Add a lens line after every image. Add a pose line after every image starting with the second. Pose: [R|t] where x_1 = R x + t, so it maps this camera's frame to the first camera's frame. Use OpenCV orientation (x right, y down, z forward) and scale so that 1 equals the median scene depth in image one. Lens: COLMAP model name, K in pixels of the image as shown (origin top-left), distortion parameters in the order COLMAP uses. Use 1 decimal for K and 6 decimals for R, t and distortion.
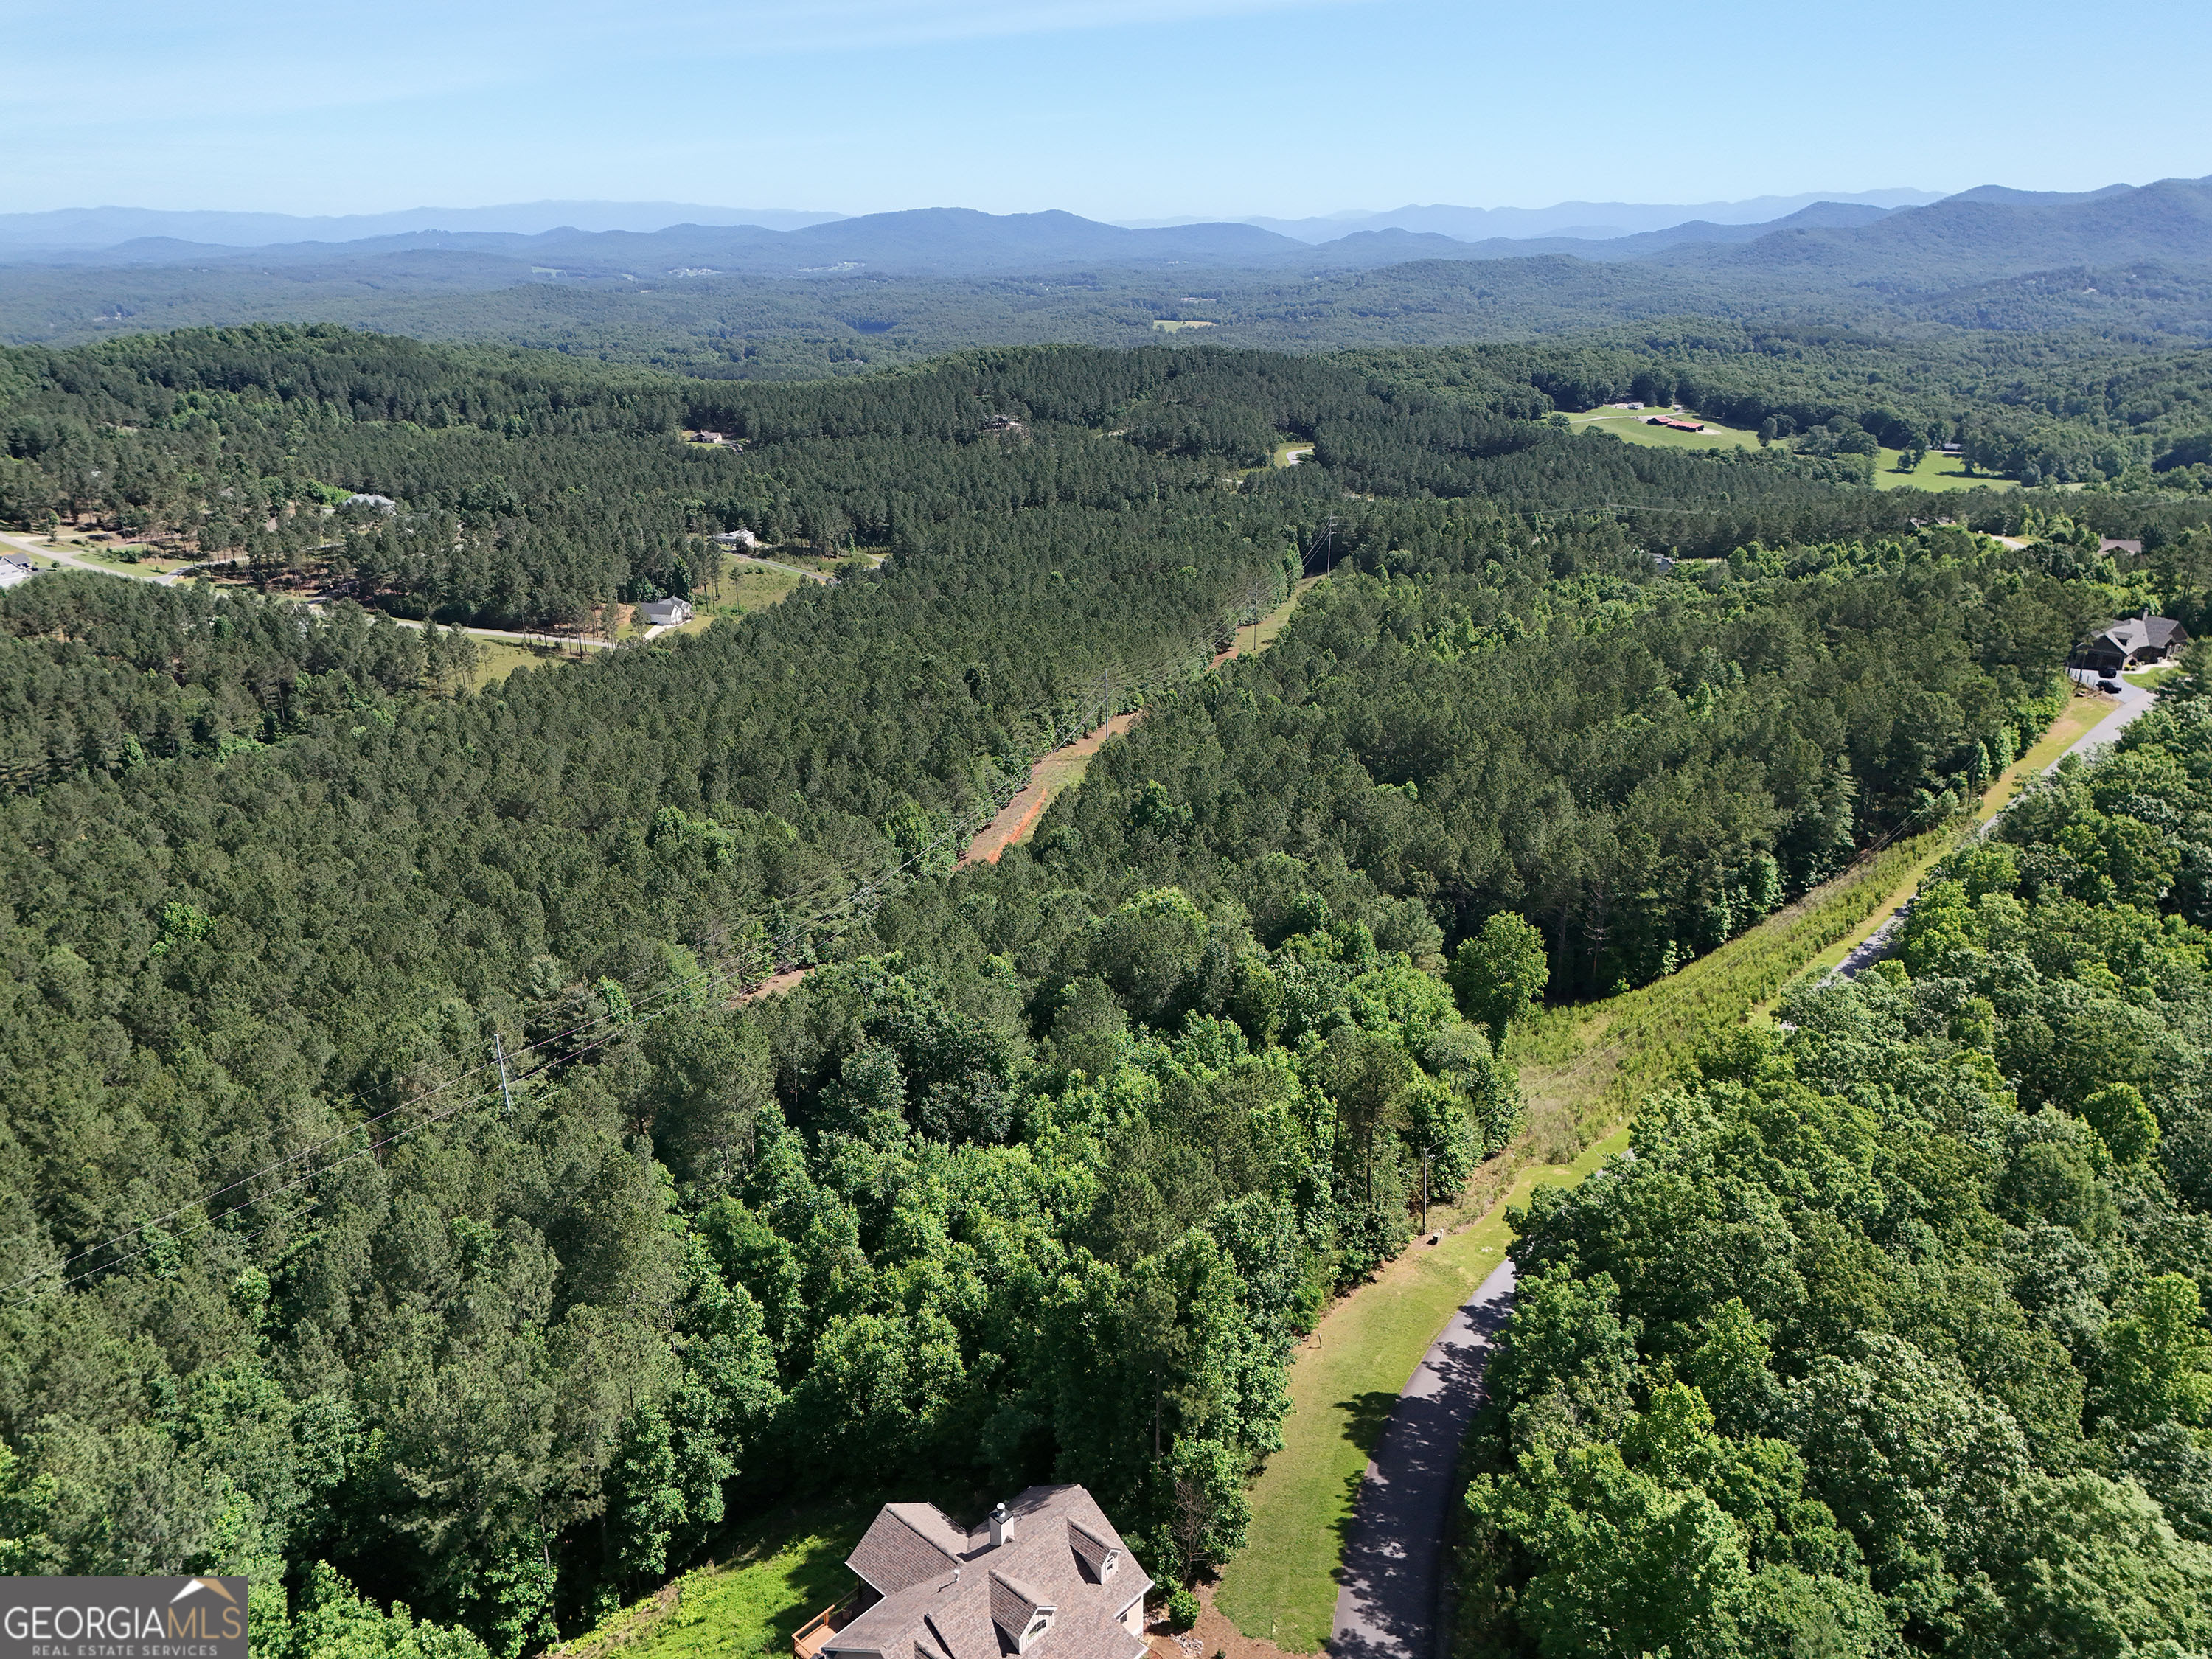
lens RADIAL K [[1632.5, 0, 1102.0], [0, 1632.5, 829.8], [0, 0, 1]] dist [0.080110, -0.072005]
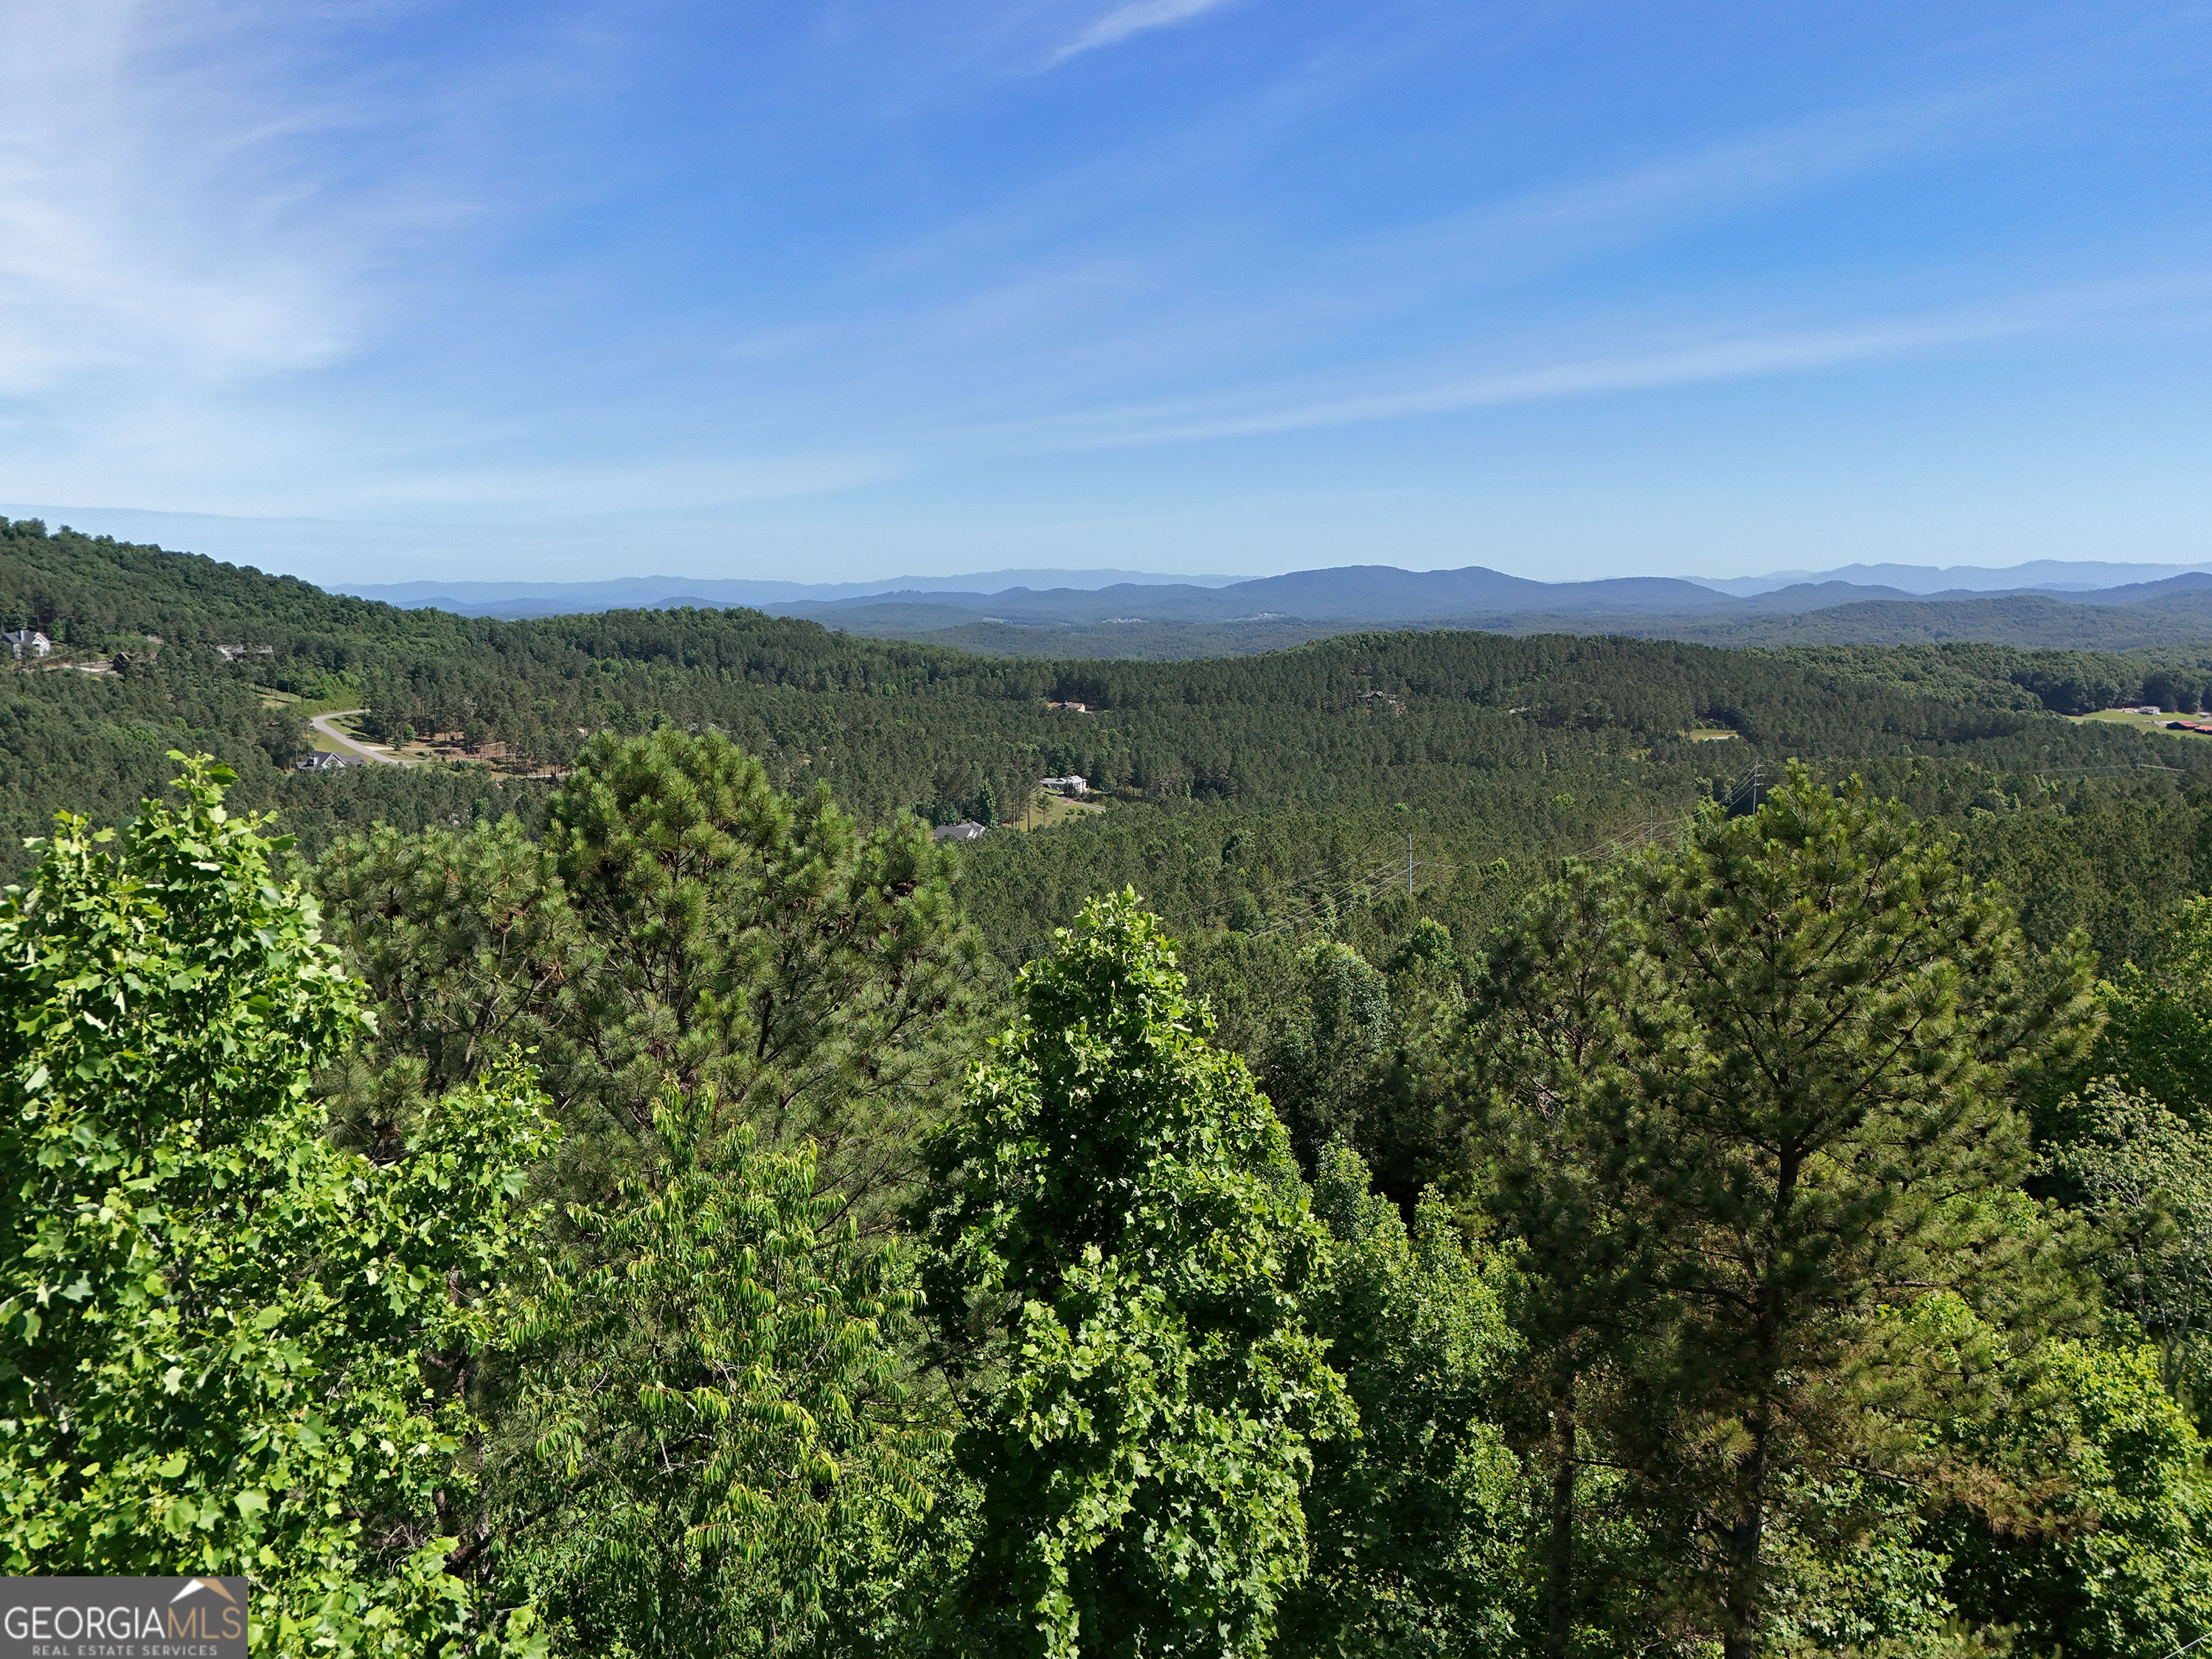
lens RADIAL K [[1632.5, 0, 1102.0], [0, 1632.5, 829.8], [0, 0, 1]] dist [0.080110, -0.072005]
pose [[0.969159, 0.036480, -0.243721, 0.022440], [-0.085541, 0.977290, -0.193874, 0.025008], [0.231114, 0.208742, 0.950270, 0.131832]]
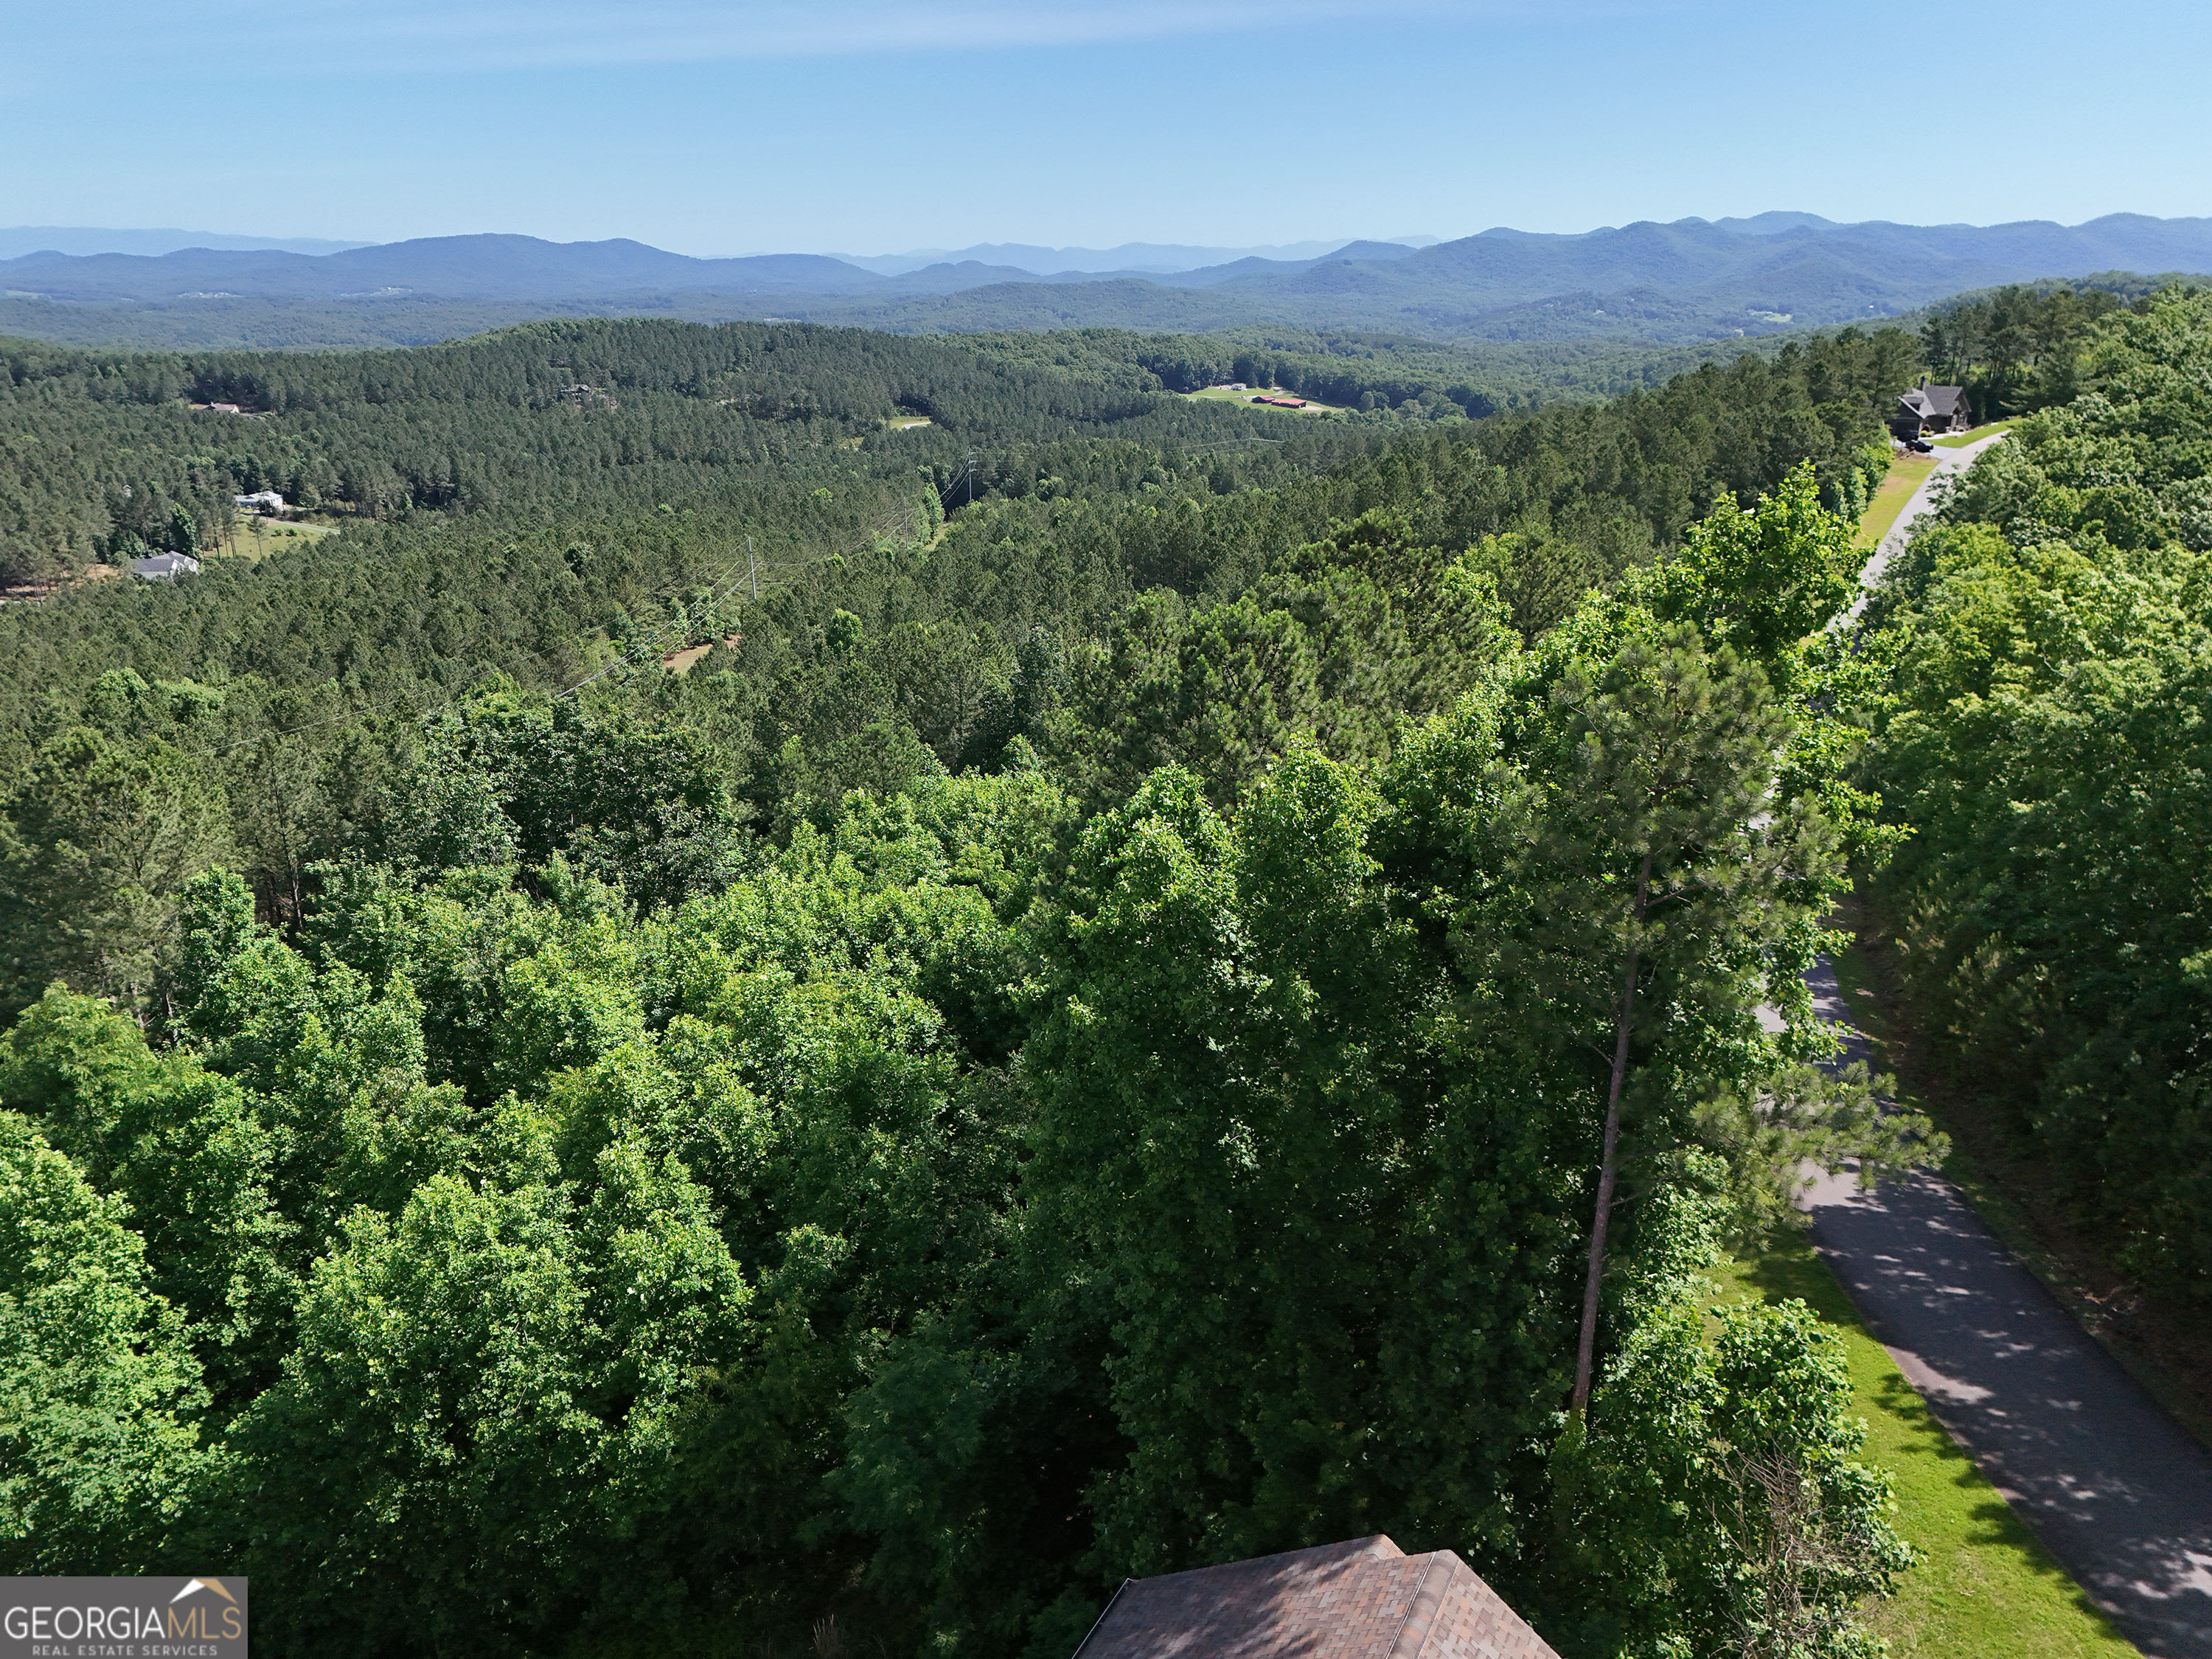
lens RADIAL K [[1632.5, 0, 1102.0], [0, 1632.5, 829.8], [0, 0, 1]] dist [0.080110, -0.072005]
pose [[0.970928, -0.073246, 0.227888, -0.011269], [0.078133, 0.996865, -0.012485, 0.032584], [-0.226259, 0.029928, 0.973607, 0.085617]]
